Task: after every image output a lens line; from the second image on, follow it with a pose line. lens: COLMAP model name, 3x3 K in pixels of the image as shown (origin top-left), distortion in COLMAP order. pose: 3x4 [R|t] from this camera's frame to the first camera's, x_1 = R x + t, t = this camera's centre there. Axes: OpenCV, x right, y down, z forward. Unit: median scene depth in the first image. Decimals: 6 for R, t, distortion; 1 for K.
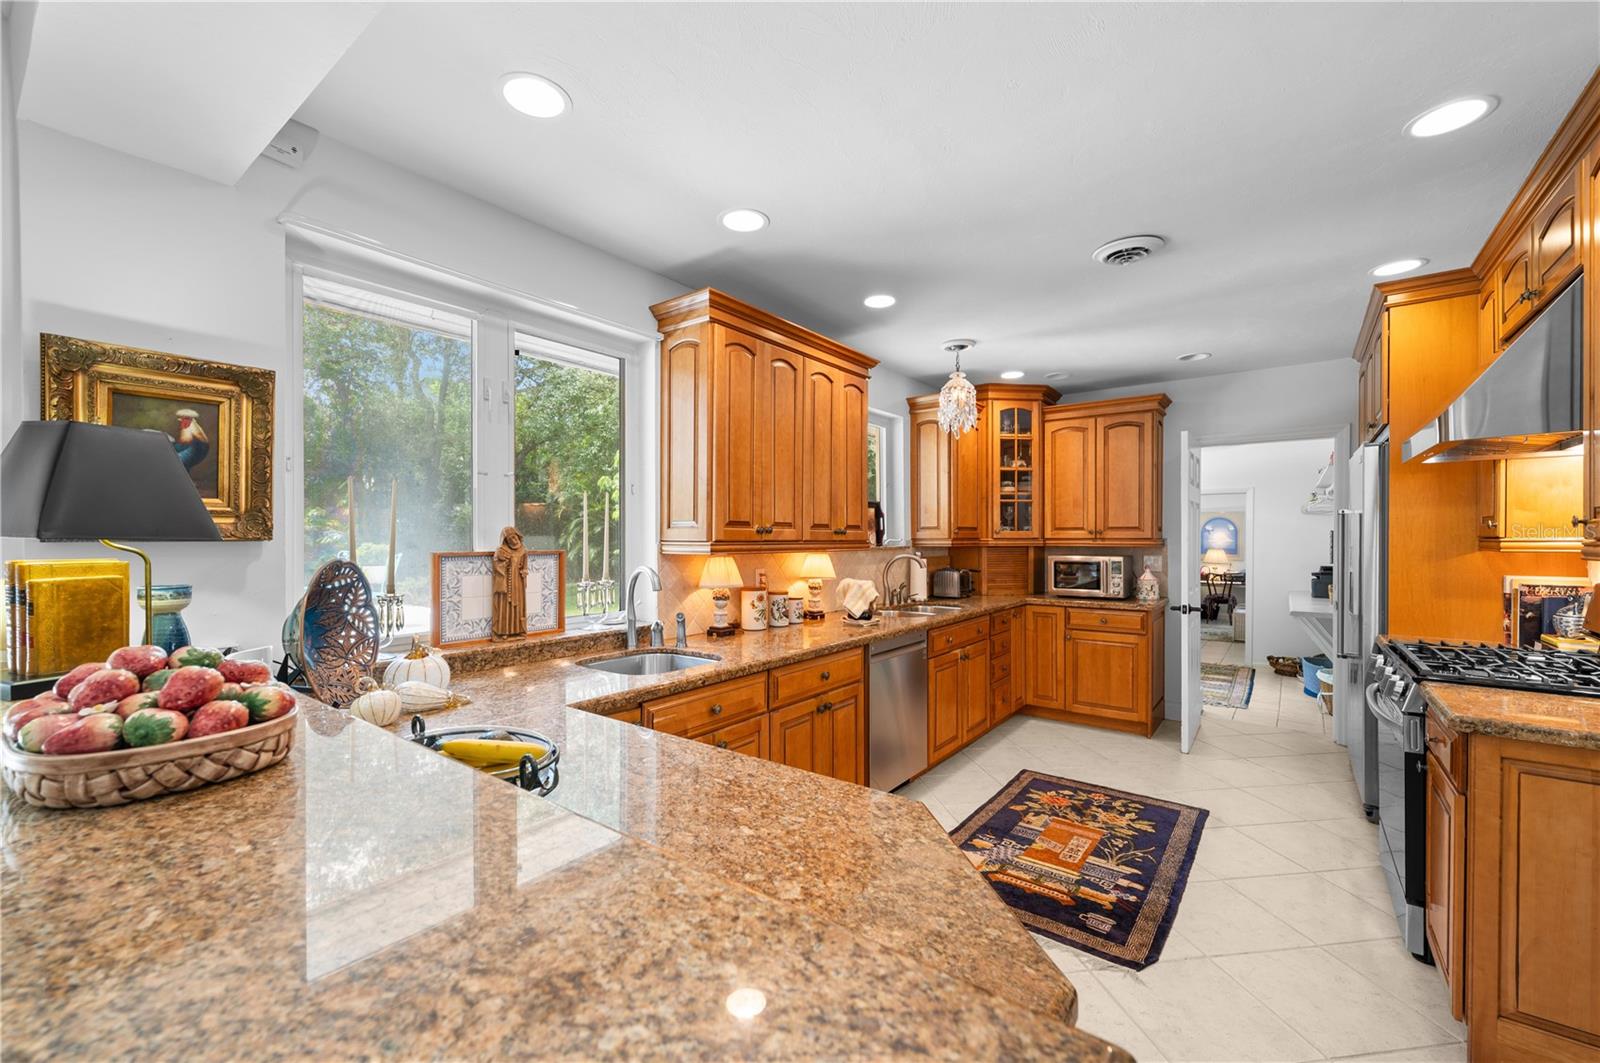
lens RADIAL K [[639.0, 0, 798.3], [0, 639.0, 537.7], [0, 0, 1]] dist [0.002586, -0.000524]
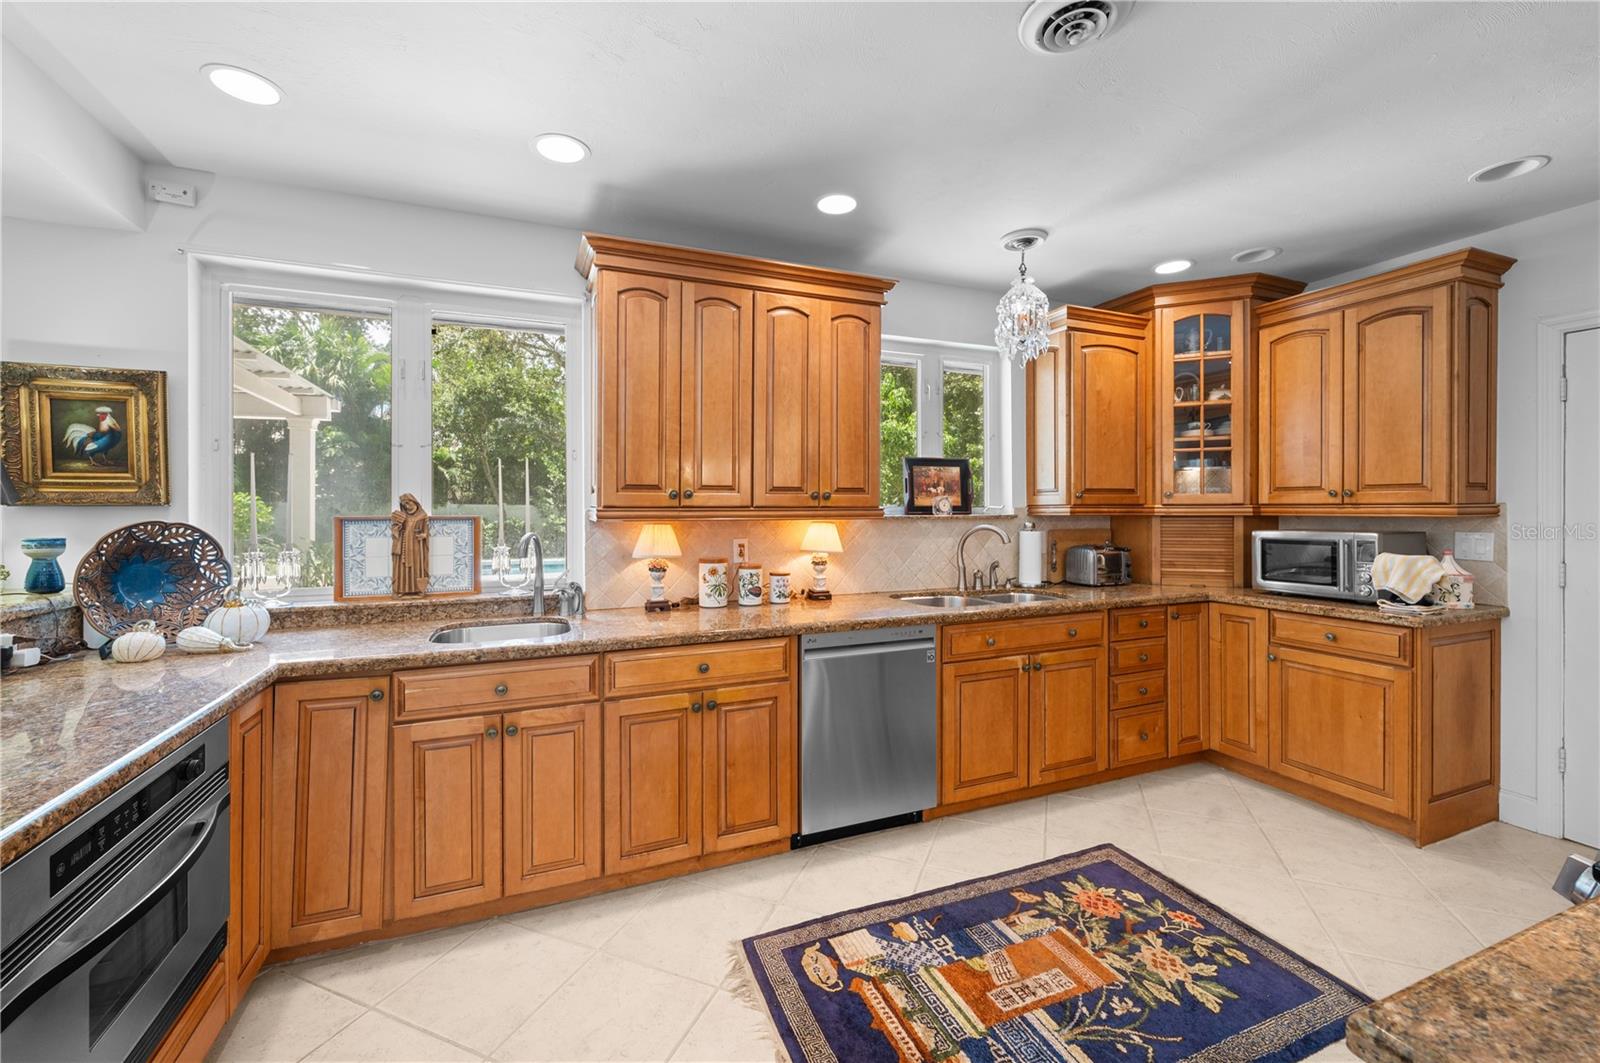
lens RADIAL K [[639.0, 0, 788.8], [0, 639.0, 507.6], [0, 0, 1]] dist [0.002586, -0.000524]
pose [[0.863195, -0.002352, -0.504865, 0.463390], [0.002085, 0.999997, -0.001094, 0.006668], [0.504866, -0.000108, 0.863198, 0.278433]]
